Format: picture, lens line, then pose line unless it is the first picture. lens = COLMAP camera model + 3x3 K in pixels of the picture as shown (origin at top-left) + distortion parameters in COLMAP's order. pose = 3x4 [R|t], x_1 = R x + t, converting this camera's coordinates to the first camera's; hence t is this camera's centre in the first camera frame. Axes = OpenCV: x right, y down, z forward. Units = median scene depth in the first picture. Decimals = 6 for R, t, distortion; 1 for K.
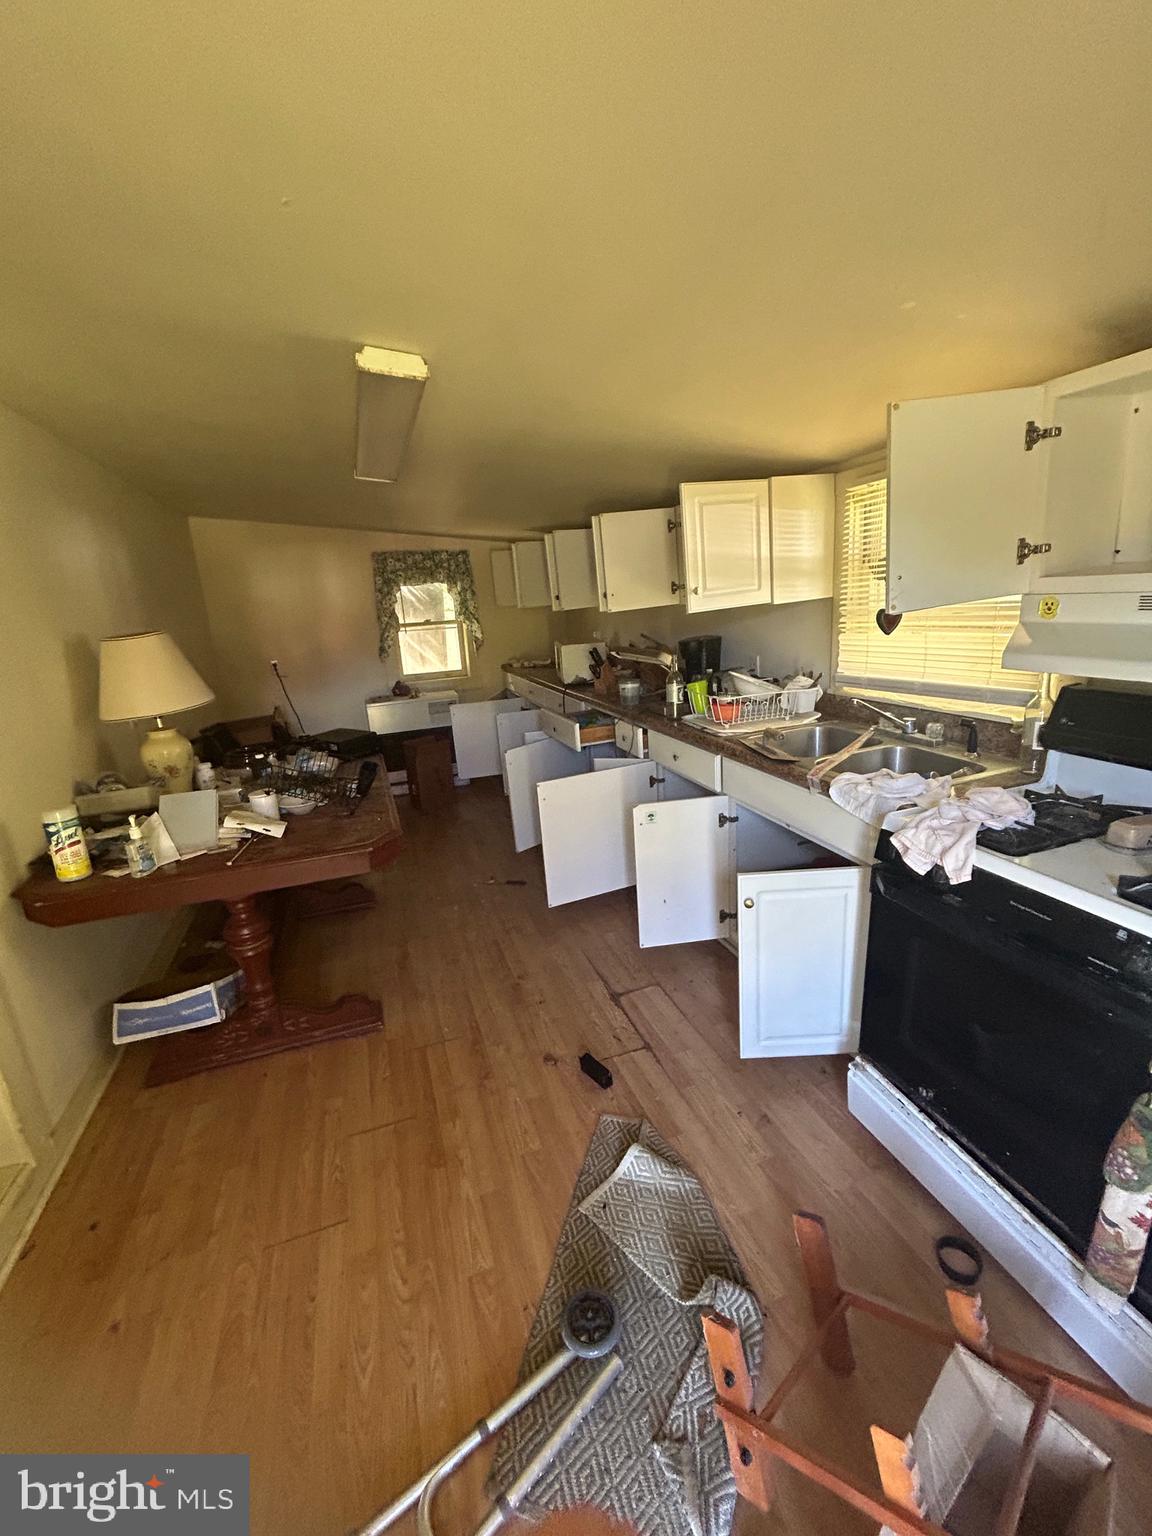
lens RADIAL K [[624.1, 0, 576.9], [0, 624.1, 764.1], [0, 0, 1]] dist [0.002223, 0.000353]
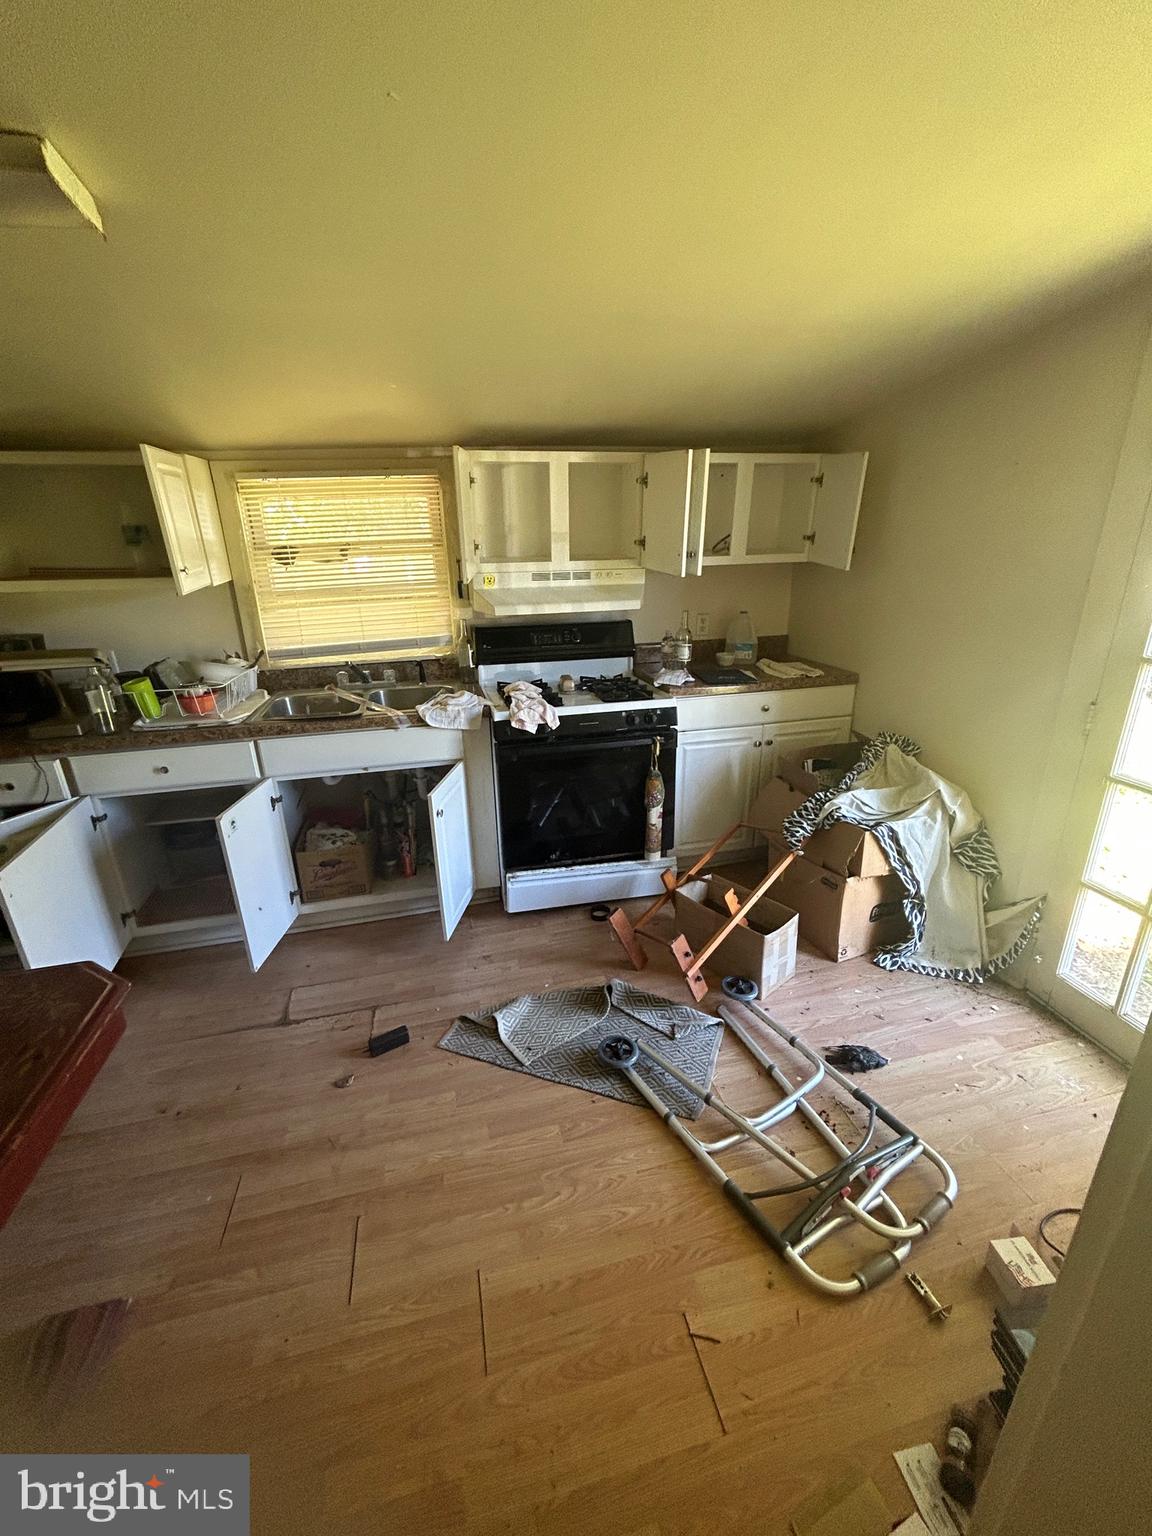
lens RADIAL K [[624.1, 0, 573.3], [0, 624.1, 766.7], [0, 0, 1]] dist [0.002223, 0.000353]
pose [[0.112158, -0.271070, 0.956003, -0.859045], [0.275518, 0.932836, 0.232177, -0.083487], [-0.954731, 0.237355, 0.179310, 0.470673]]
